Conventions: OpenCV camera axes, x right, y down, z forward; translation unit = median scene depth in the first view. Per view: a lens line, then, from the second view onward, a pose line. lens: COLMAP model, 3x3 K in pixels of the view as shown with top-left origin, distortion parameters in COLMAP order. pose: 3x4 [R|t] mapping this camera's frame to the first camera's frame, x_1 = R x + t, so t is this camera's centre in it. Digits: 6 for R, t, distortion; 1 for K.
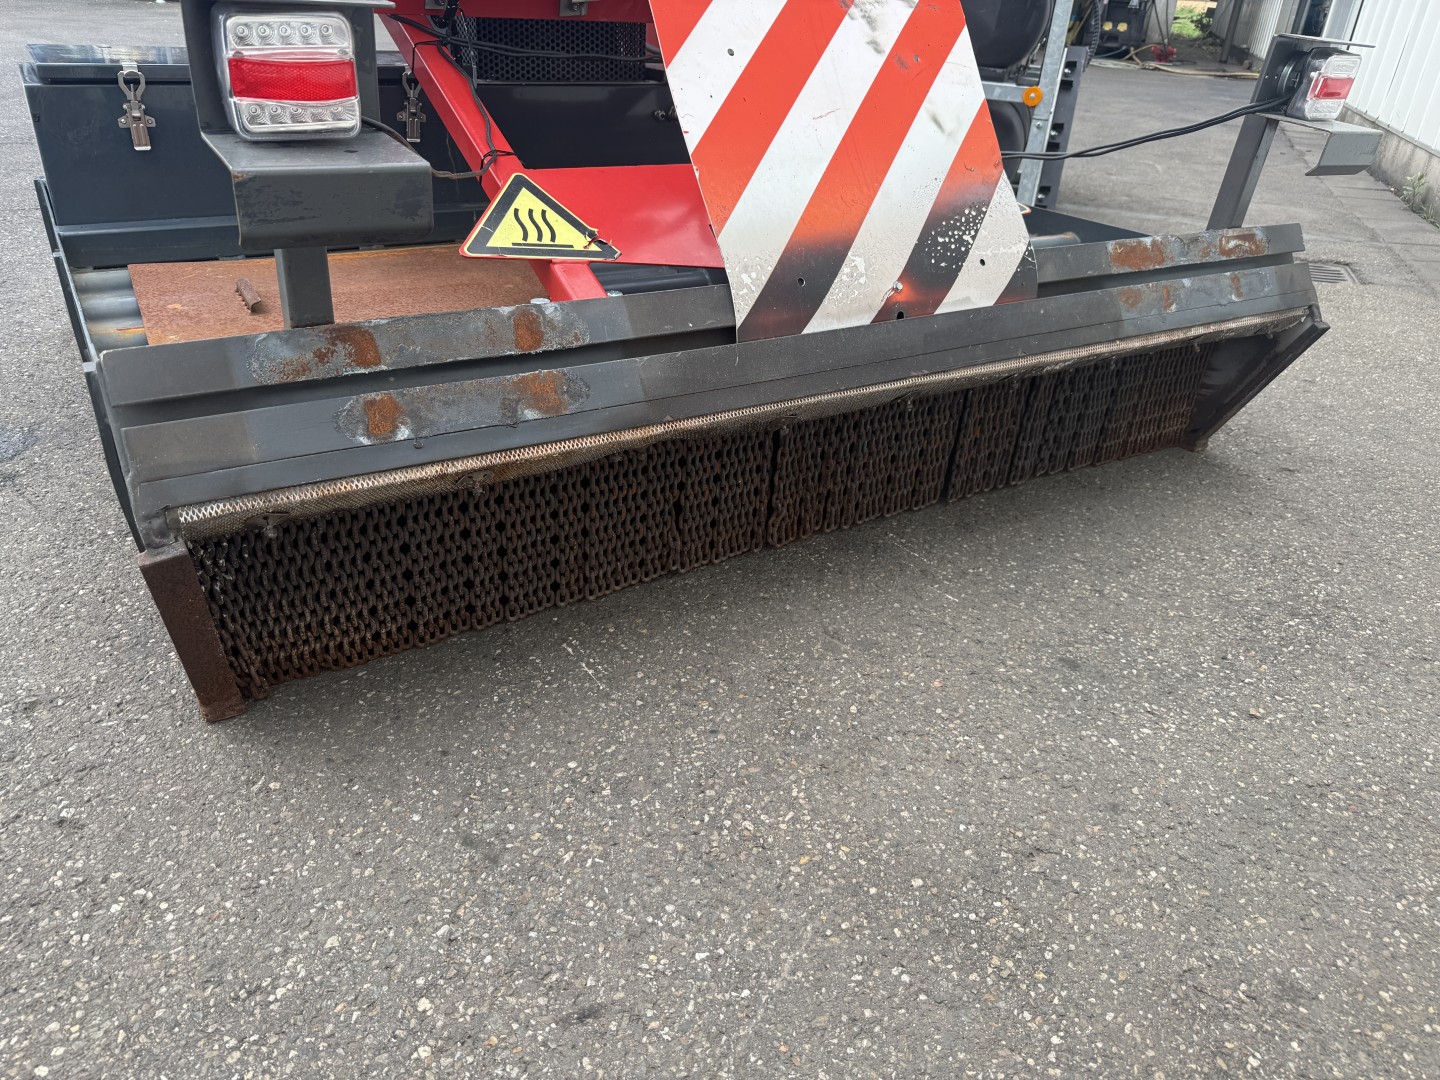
lens RADIAL K [[1015.7, 0, 717.7], [0, 1015.7, 533.3], [0, 0, 1]] dist [0.025429, -0.040019]
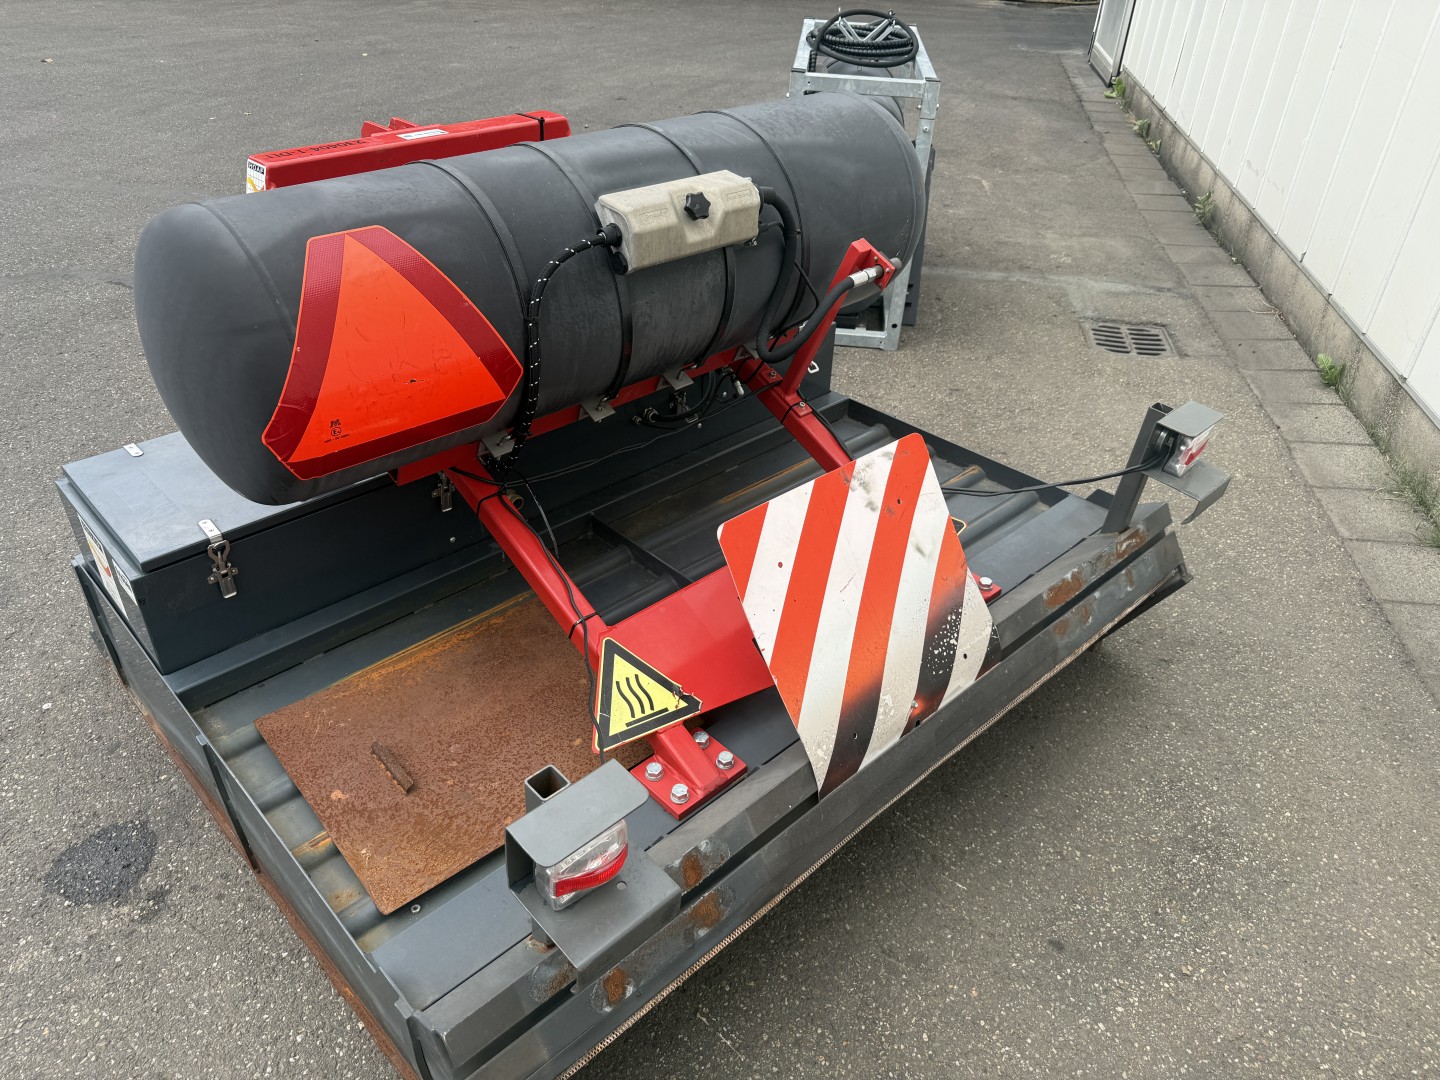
lens RADIAL K [[1049.8, 0, 717.1], [0, 1049.8, 487.0], [0, 0, 1]] dist [-0.005379, -0.005636]
pose [[0.980796, -0.118816, 0.154670, -0.248096], [0.110231, 0.991909, 0.062980, -0.624889], [-0.160901, -0.044721, 0.985957, -0.290669]]
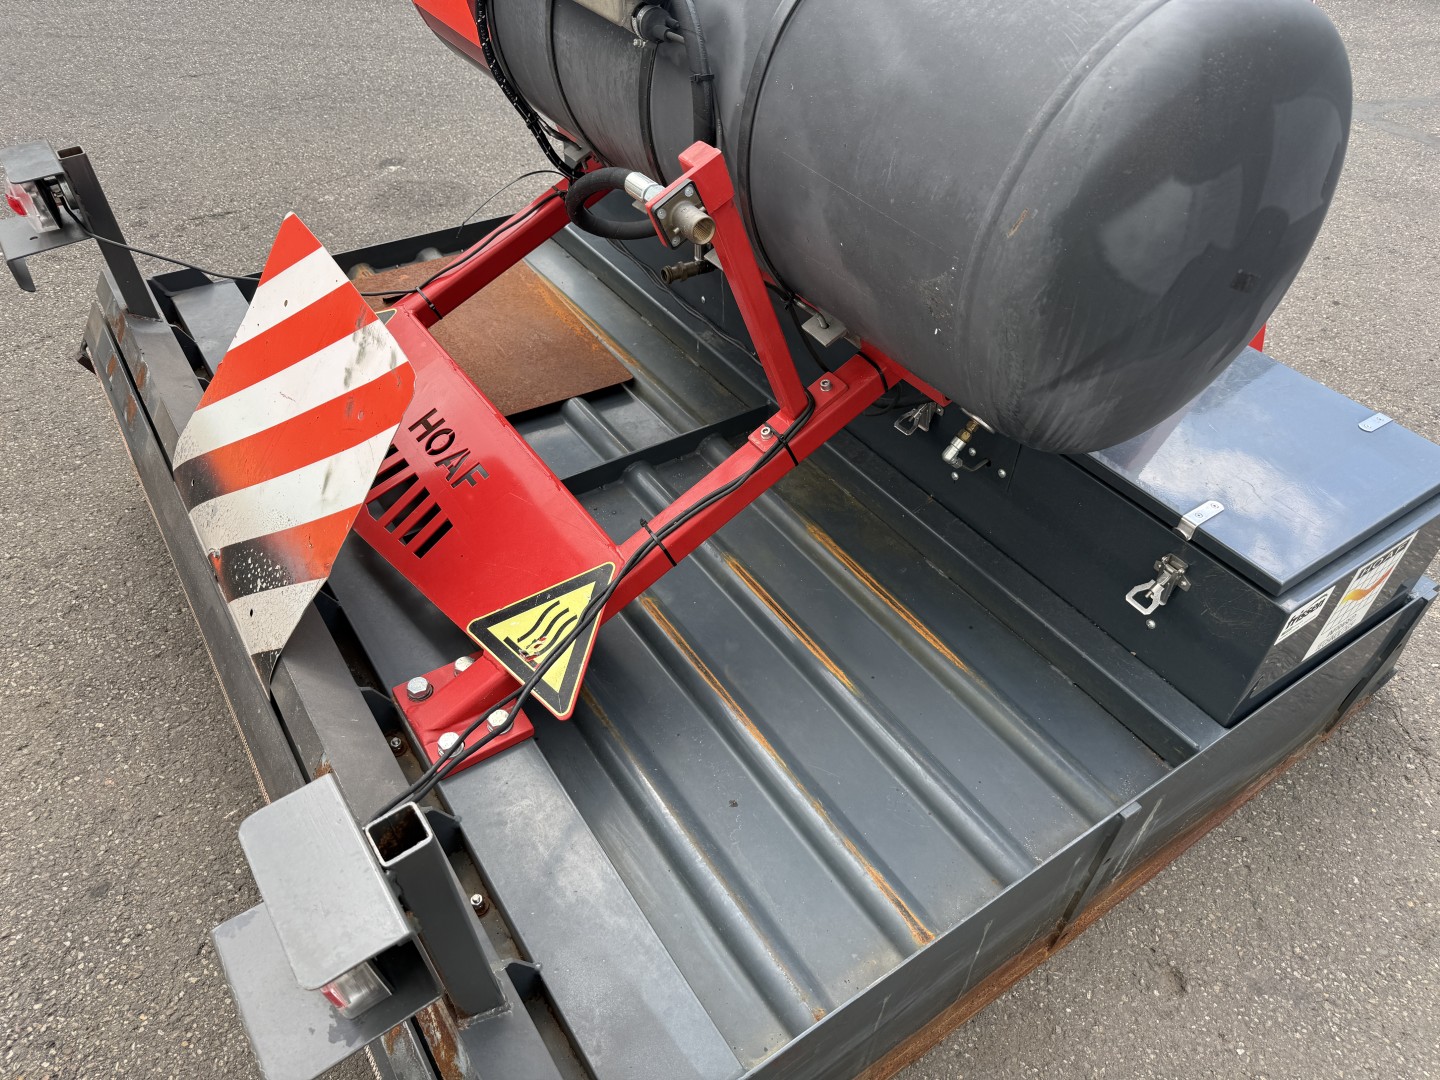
lens RADIAL K [[1015.7, 0, 717.7], [0, 1015.7, 533.3], [0, 0, 1]] dist [0.025429, -0.040019]
pose [[0.029915, 0.623872, -0.780954, 0.985503], [-0.503015, 0.684557, 0.527596, -1.054648], [0.863760, 0.377049, 0.334295, 1.064037]]
